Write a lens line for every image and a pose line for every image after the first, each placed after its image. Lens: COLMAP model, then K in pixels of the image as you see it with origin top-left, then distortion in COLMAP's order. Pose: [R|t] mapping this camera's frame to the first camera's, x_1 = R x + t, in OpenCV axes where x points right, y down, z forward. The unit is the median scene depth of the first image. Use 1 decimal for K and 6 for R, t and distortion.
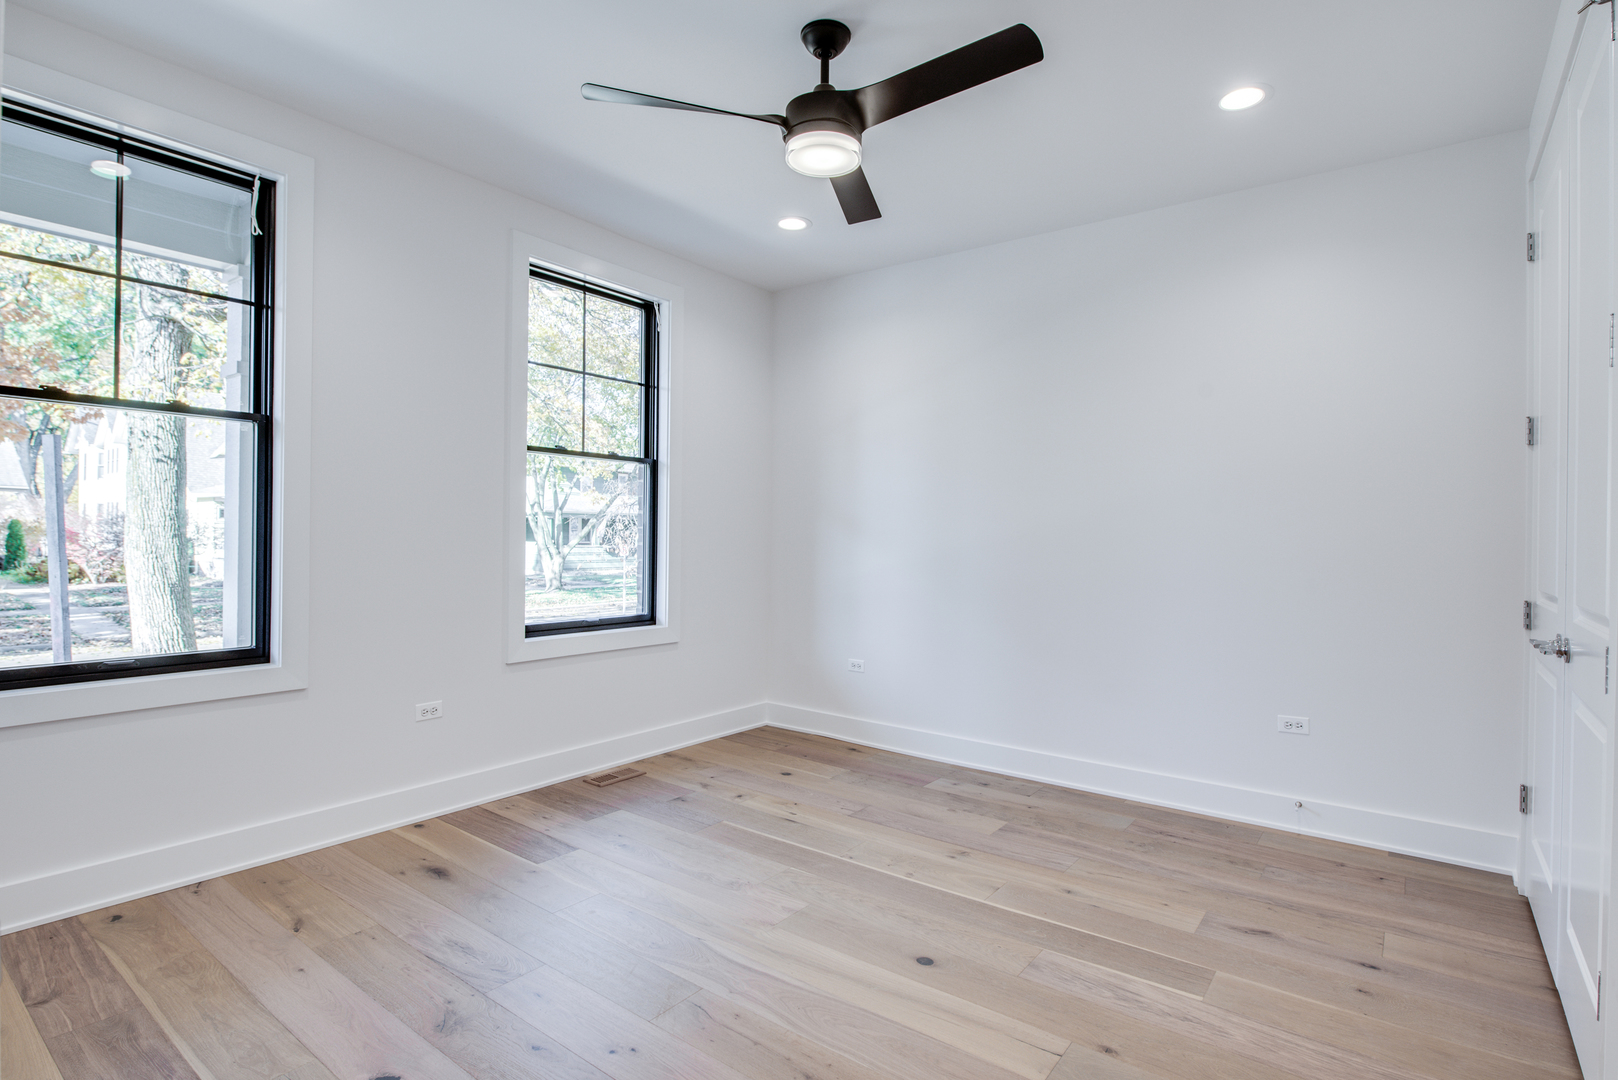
lens RADIAL K [[805.4, 0, 801.5], [0, 805.4, 539.0], [0, 0, 1]] dist [-0.013213, -0.001954]
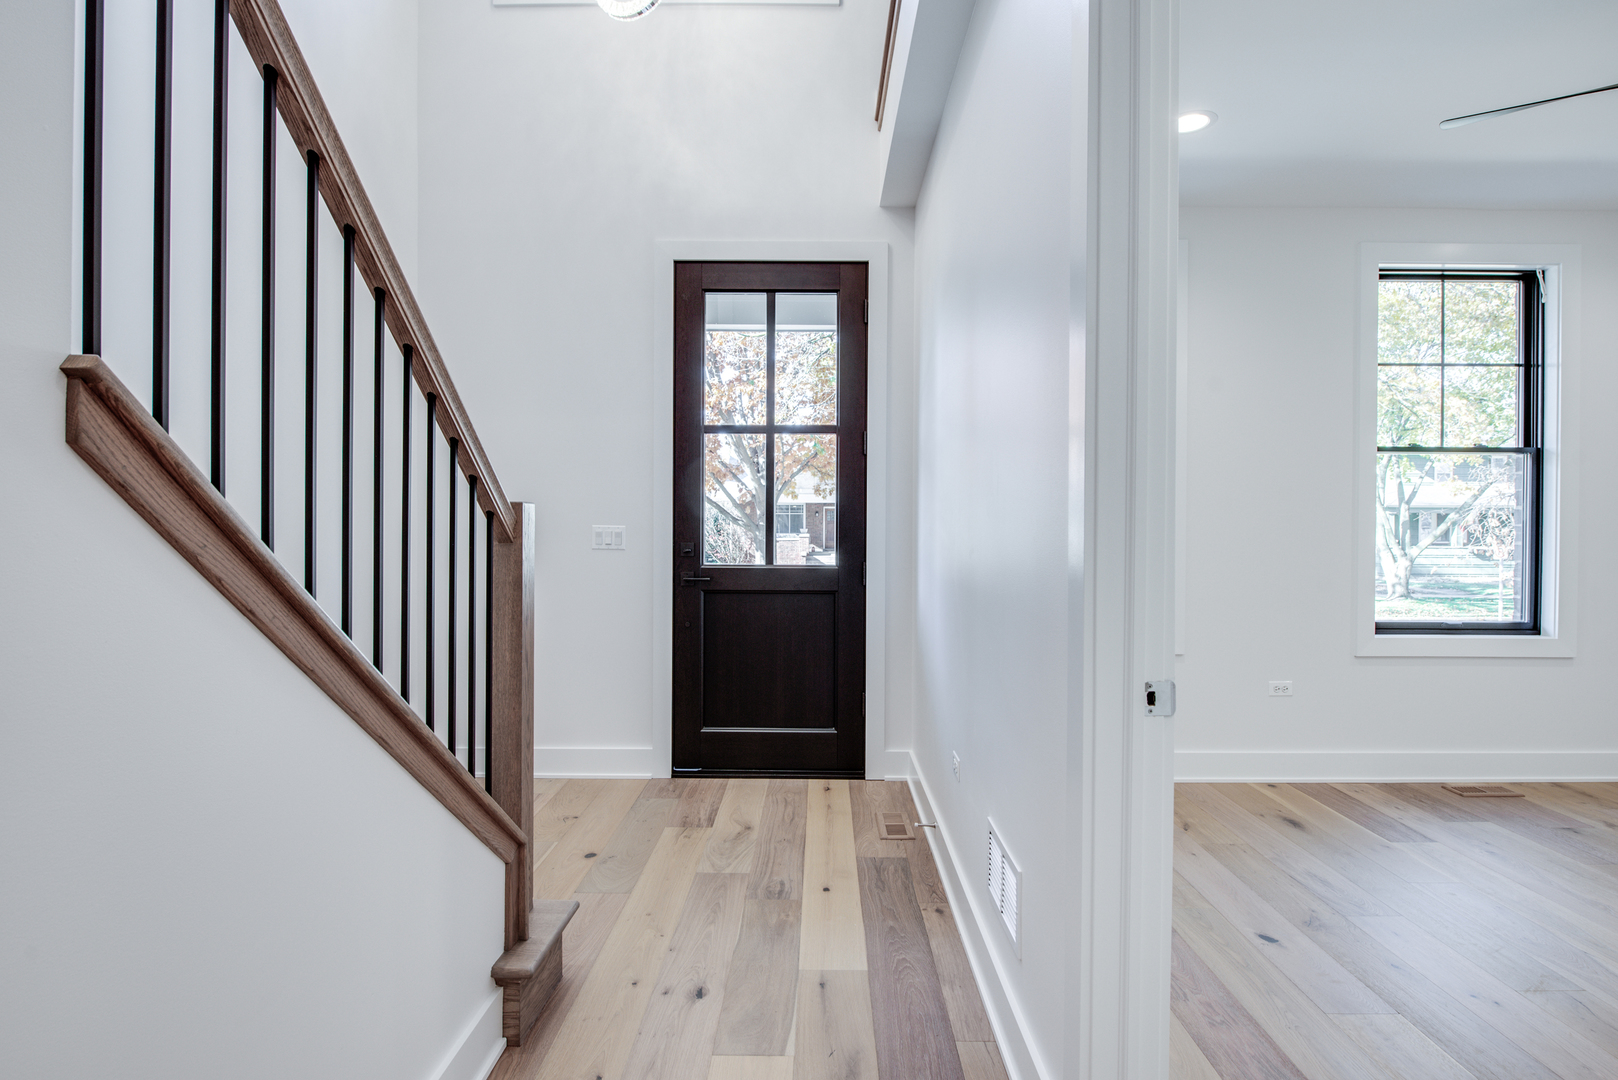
lens RADIAL K [[805.4, 0, 829.3], [0, 805.4, 537.5], [0, 0, 1]] dist [-0.013213, -0.001954]
pose [[0.608285, -0.000561, -0.793718, 0.046399], [-0.000184, 1.000000, -0.000848, 0.000510], [0.793719, 0.000662, 0.608285, -0.187479]]
